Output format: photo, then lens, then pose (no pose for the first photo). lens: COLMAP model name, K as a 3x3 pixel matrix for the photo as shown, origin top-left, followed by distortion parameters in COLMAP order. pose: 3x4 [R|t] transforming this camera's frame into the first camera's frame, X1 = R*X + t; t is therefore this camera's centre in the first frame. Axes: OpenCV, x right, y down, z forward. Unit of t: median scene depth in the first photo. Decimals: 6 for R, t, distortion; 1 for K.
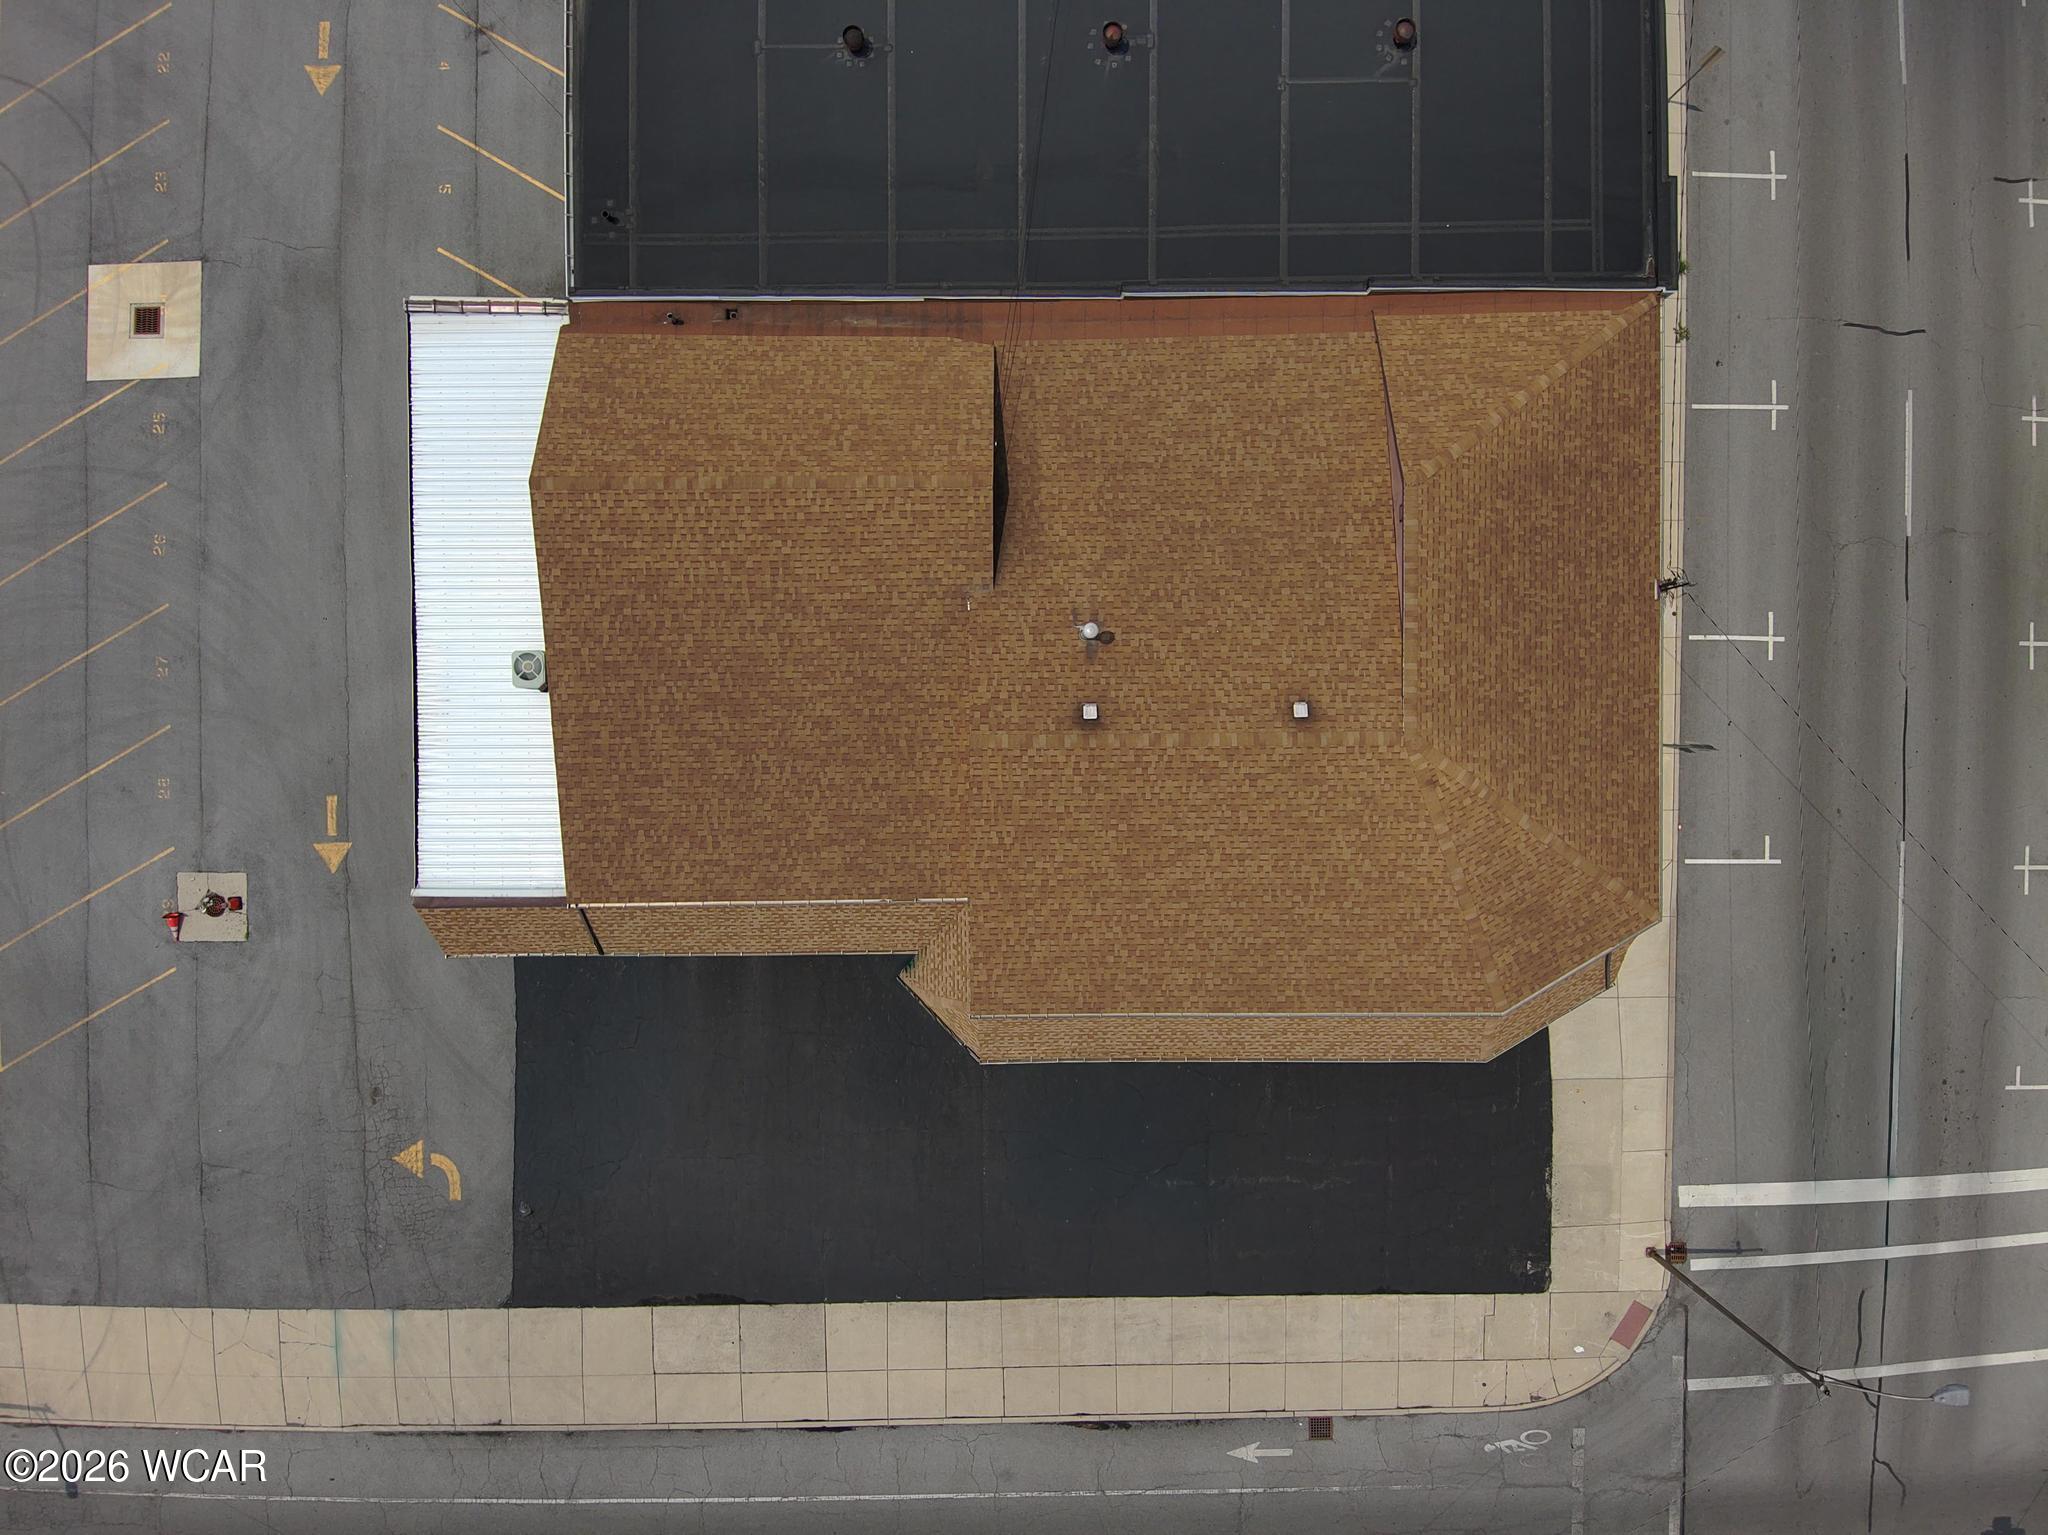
lens RADIAL K [[1218.4, 0, 1024.0], [0, 1218.4, 767.5], [0, 0, 1]] dist [0.055784, -0.084984]
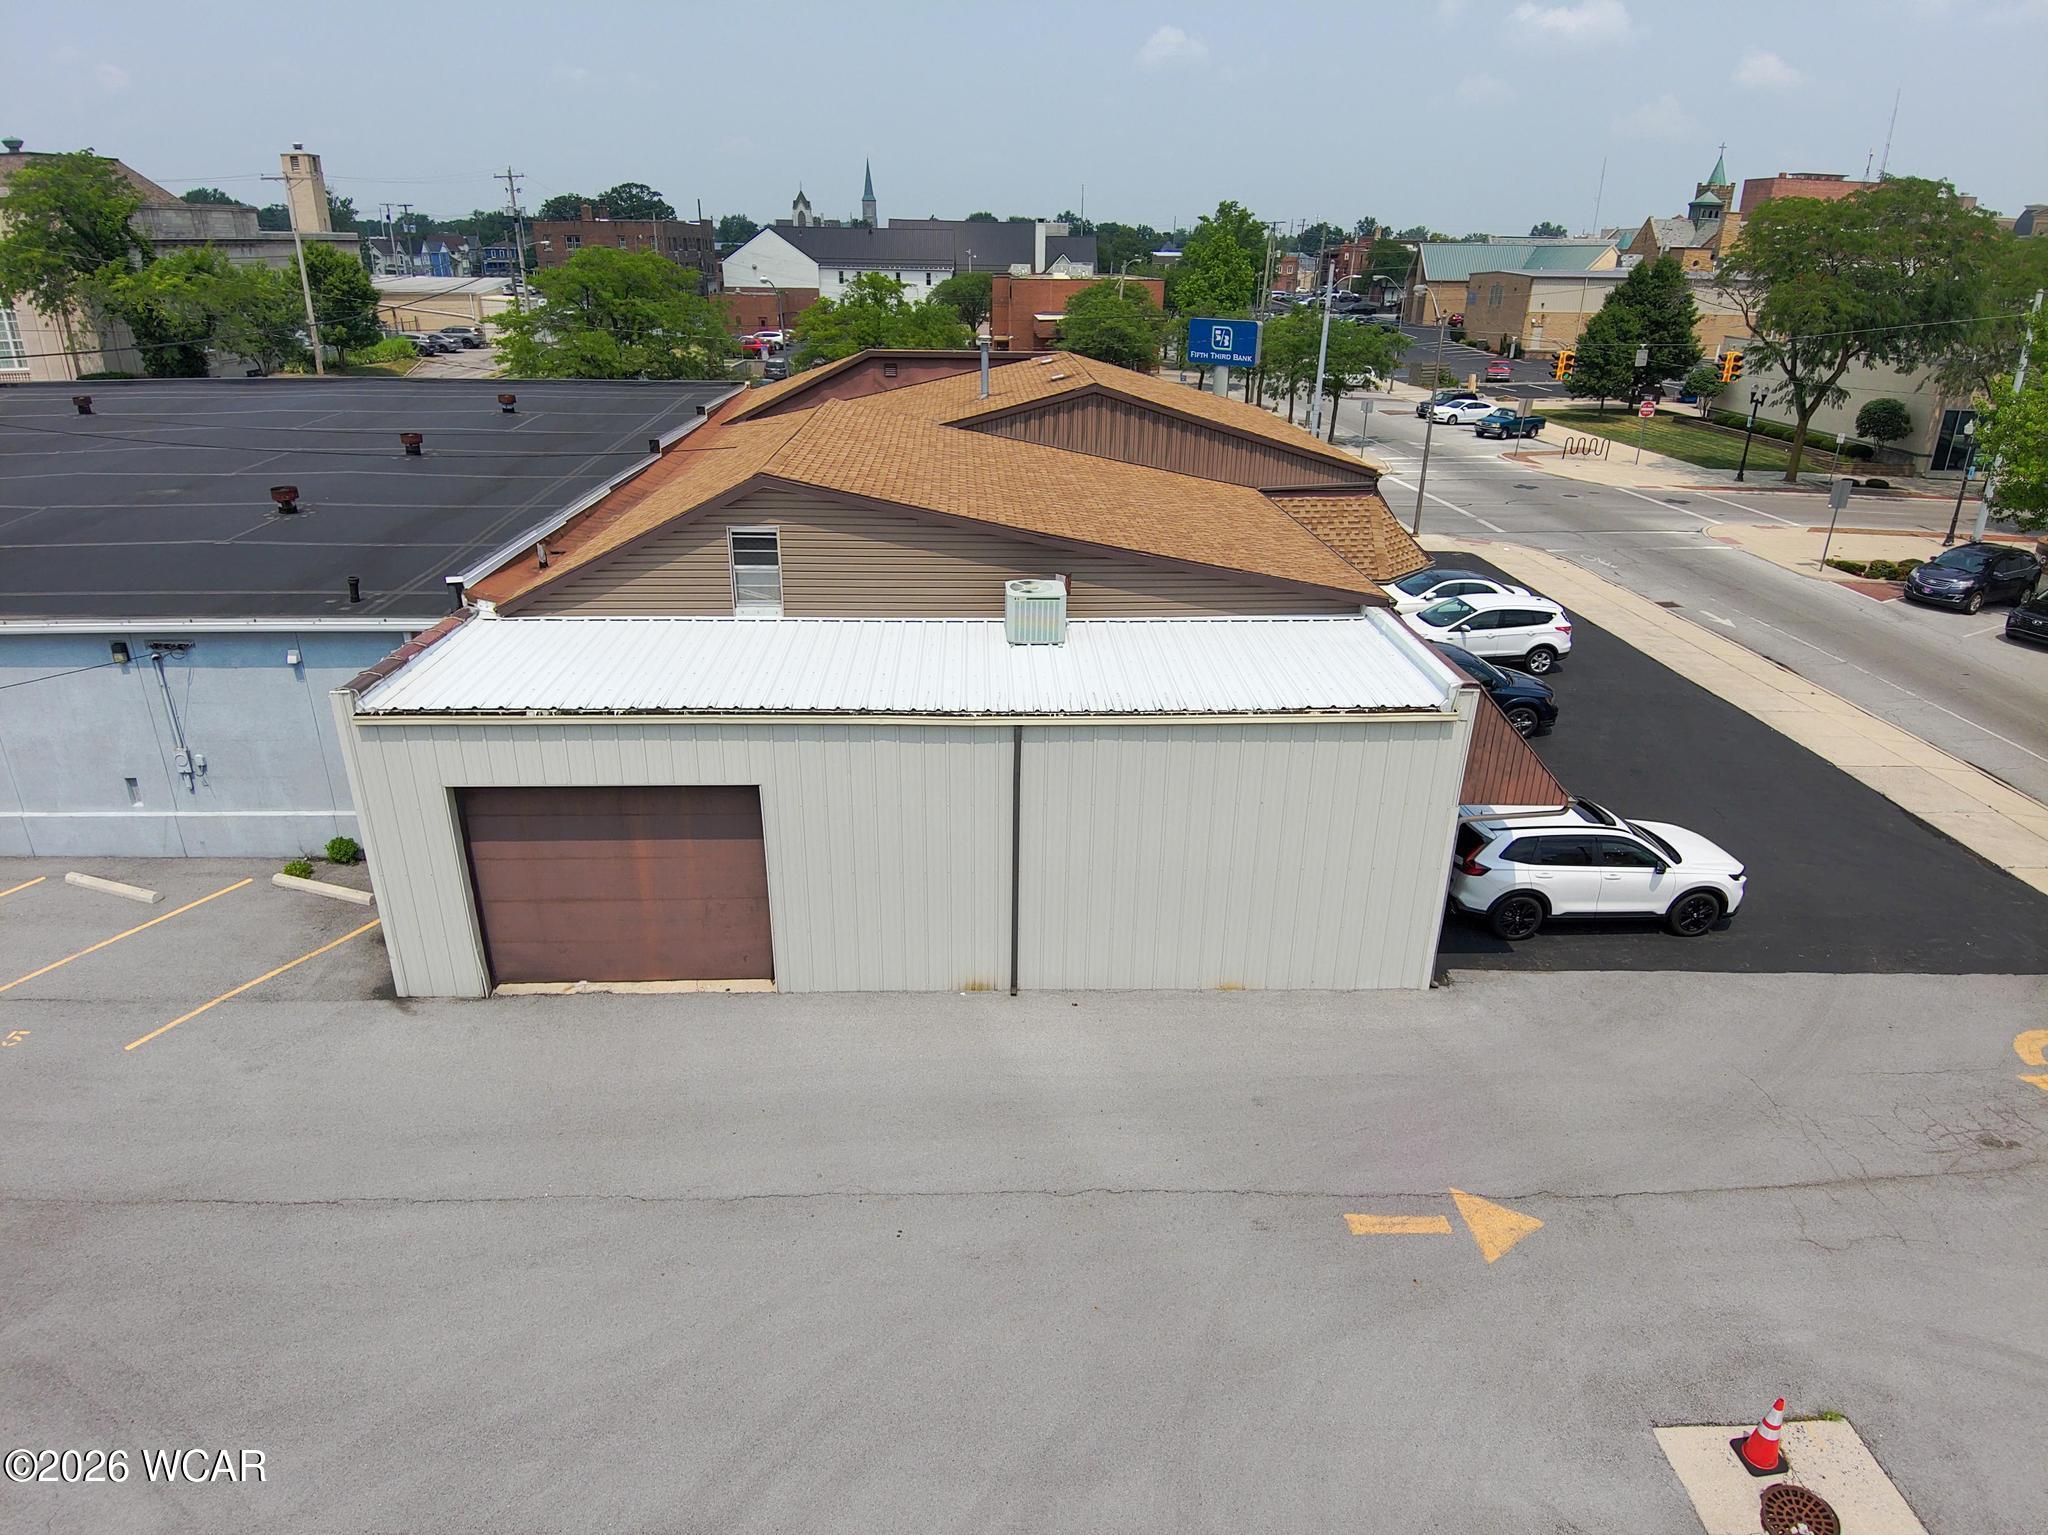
lens RADIAL K [[1209.2, 0, 1024.0], [0, 1209.2, 767.5], [0, 0, 1]] dist [0.091978, -0.125380]
pose [[-0.033062, -0.401703, 0.915173, -0.854849], [0.999443, -0.017538, 0.028409, -0.089025], [0.004639, 0.915602, 0.402059, 0.703582]]
